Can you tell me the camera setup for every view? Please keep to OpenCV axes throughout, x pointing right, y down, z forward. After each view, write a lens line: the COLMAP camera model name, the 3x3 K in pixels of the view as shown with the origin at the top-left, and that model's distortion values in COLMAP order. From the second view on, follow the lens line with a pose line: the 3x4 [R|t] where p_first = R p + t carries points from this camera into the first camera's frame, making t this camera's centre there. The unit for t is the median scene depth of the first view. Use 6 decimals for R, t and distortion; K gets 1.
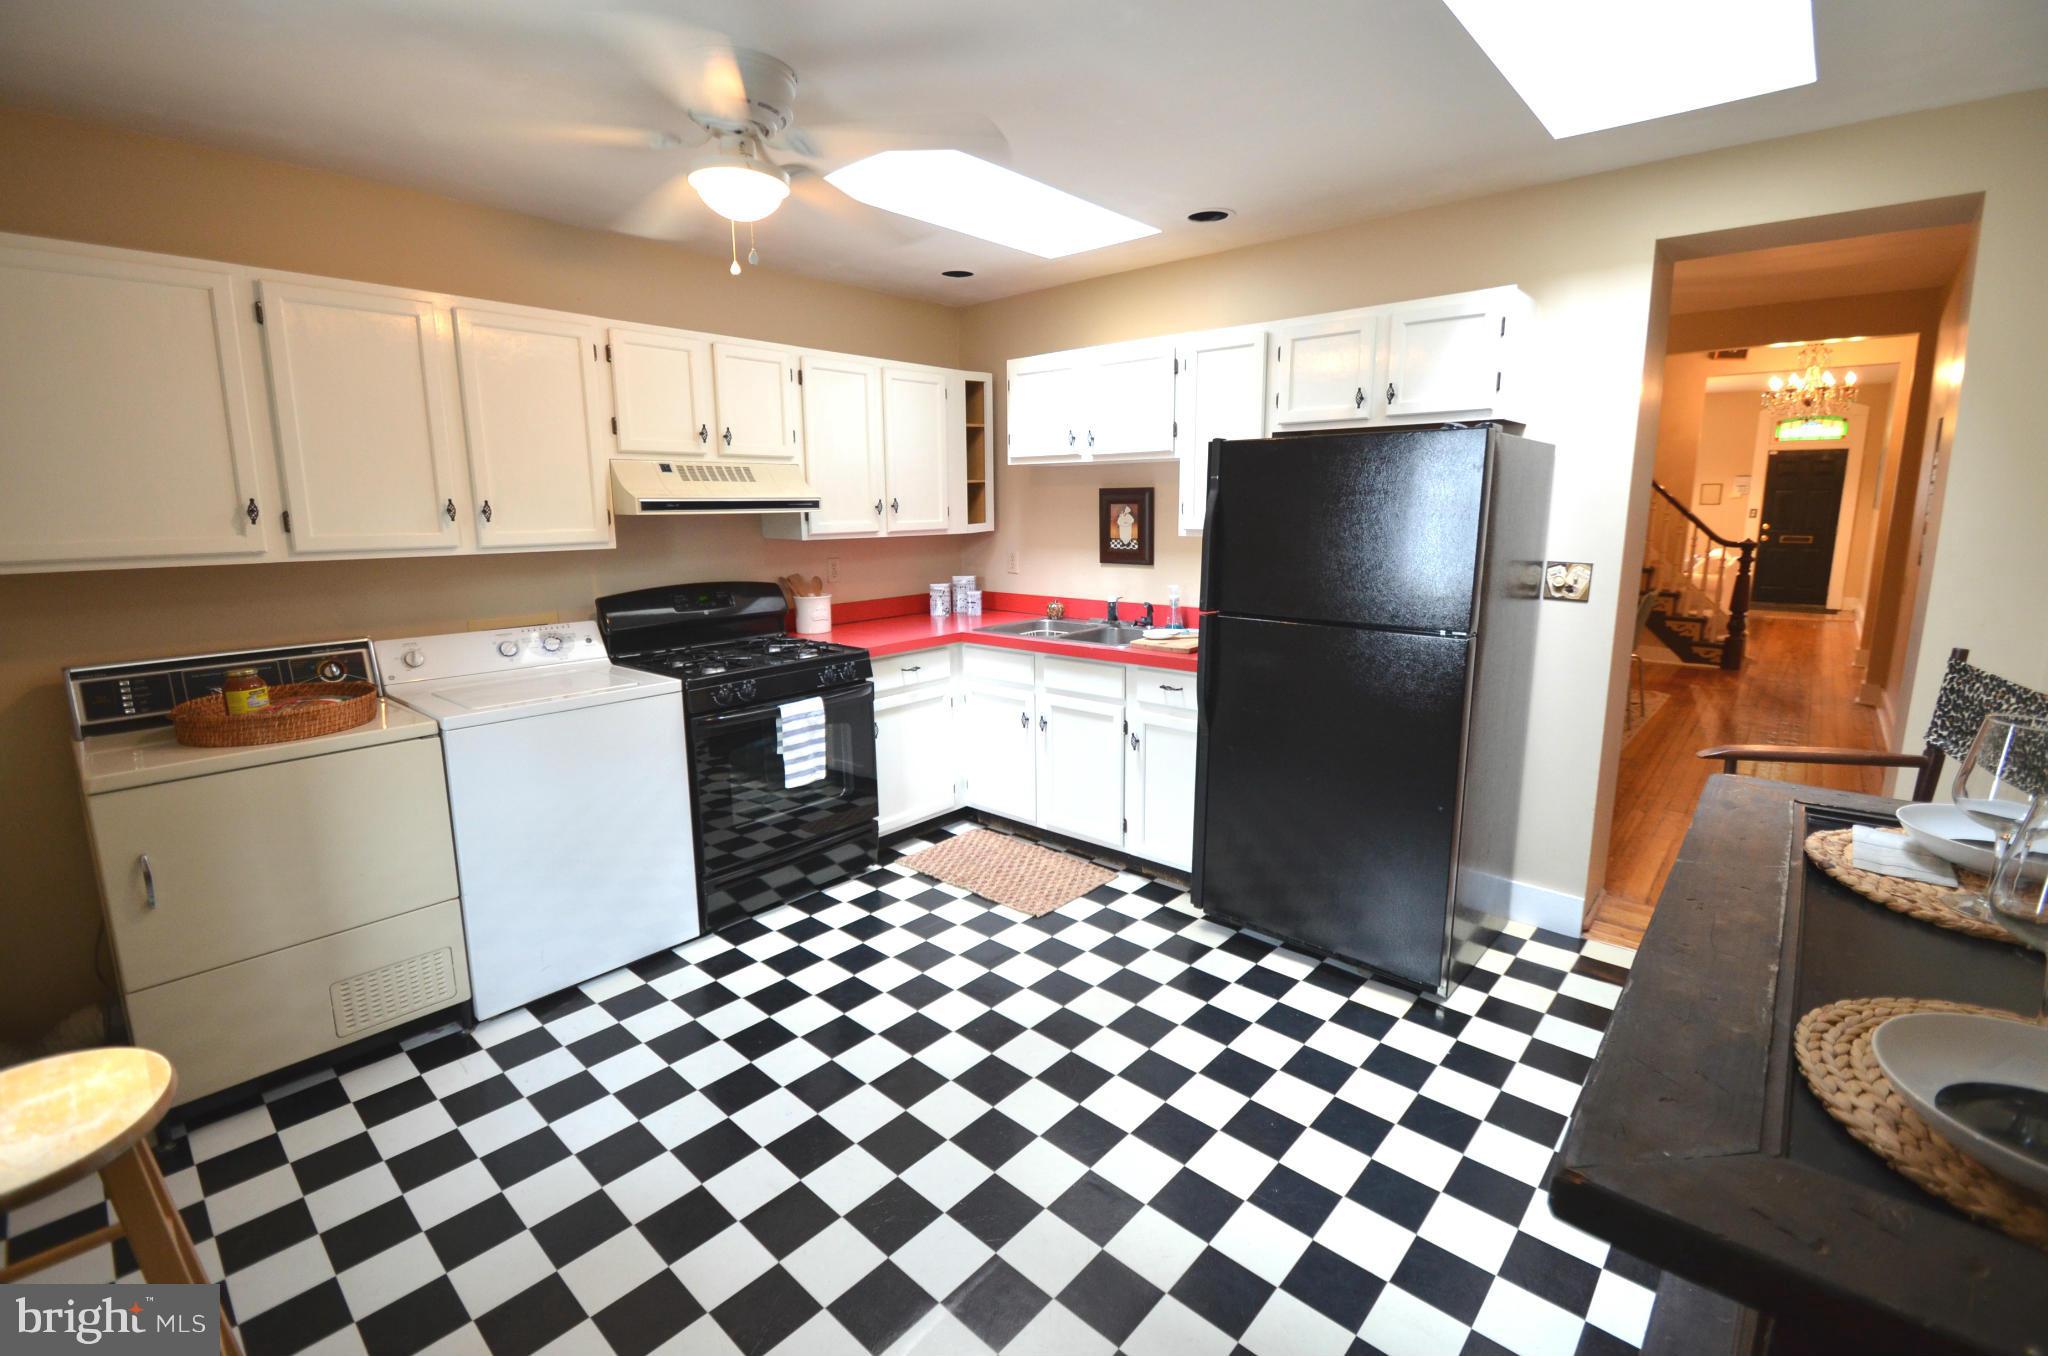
lens RADIAL K [[893.6, 0, 1022.7], [0, 893.6, 656.3], [0, 0, 1]] dist [0.017107, -0.017369]
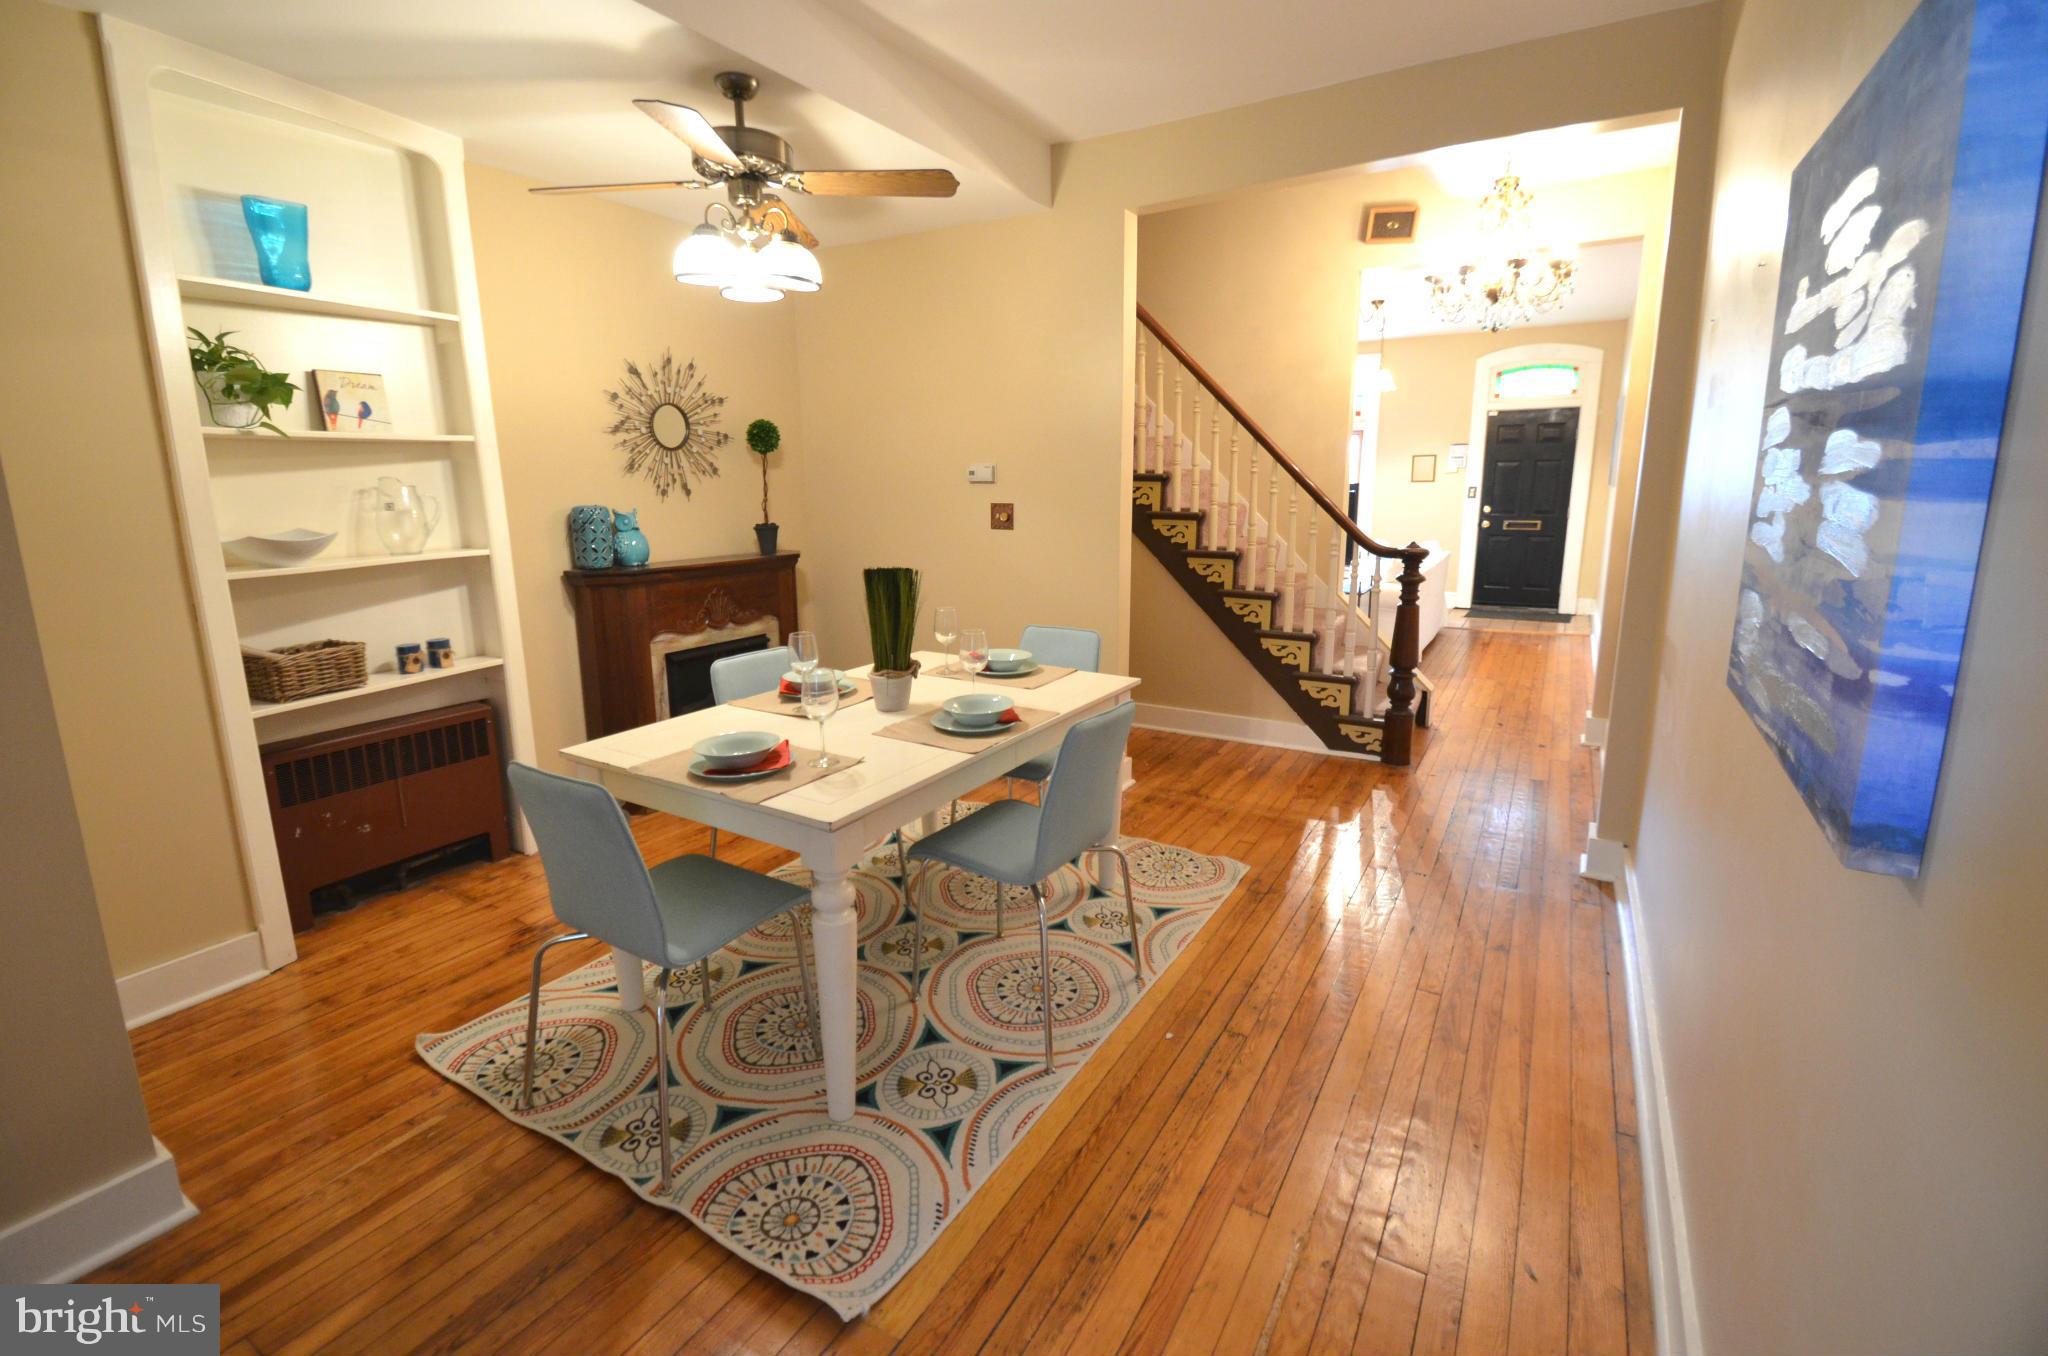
lens RADIAL K [[893.6, 0, 1022.7], [0, 893.6, 656.3], [0, 0, 1]] dist [0.017107, -0.017369]
pose [[0.983784, -0.042339, 0.174289, 0.308998], [0.038953, 0.998981, 0.022806, -0.053790], [-0.175077, -0.015647, 0.984430, 0.321265]]
